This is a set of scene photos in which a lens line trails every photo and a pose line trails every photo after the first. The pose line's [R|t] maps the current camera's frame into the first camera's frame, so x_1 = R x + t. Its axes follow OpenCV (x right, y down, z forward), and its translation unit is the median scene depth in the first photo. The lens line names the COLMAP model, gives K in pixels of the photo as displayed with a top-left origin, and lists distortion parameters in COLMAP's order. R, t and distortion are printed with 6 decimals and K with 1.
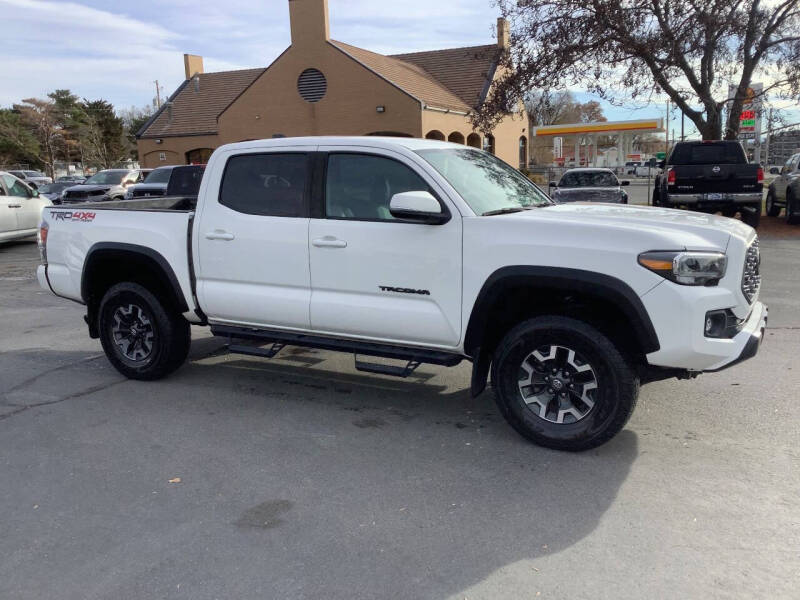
lens RADIAL K [[721.4, 0, 396.0], [0, 721.4, 298.0], [0, 0, 1]] dist [0.109964, -0.197556]
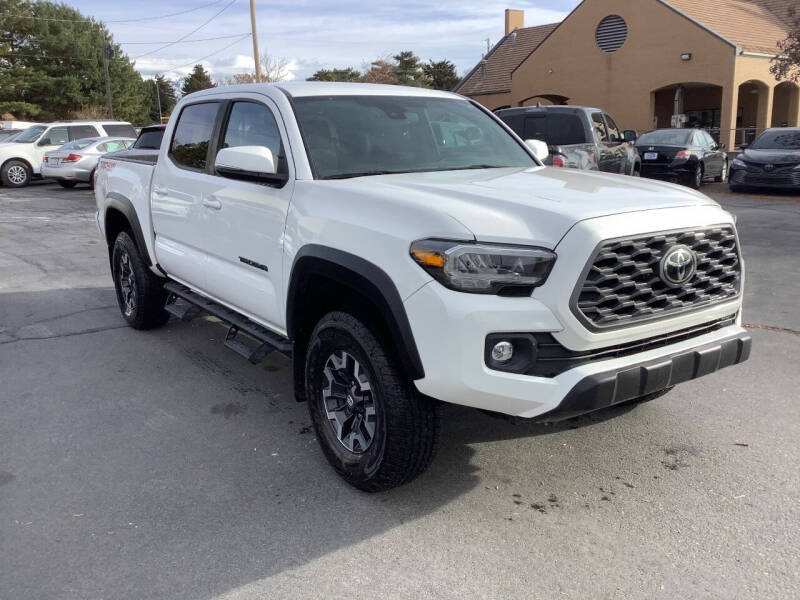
lens RADIAL K [[721.4, 0, 402.7], [0, 721.4, 300.5], [0, 0, 1]] dist [0.109964, -0.197556]
pose [[0.897382, 0.108965, -0.427588, 0.579048], [-0.083902, 0.993487, 0.077091, -0.051687], [0.433204, -0.033304, 0.900681, 0.324198]]
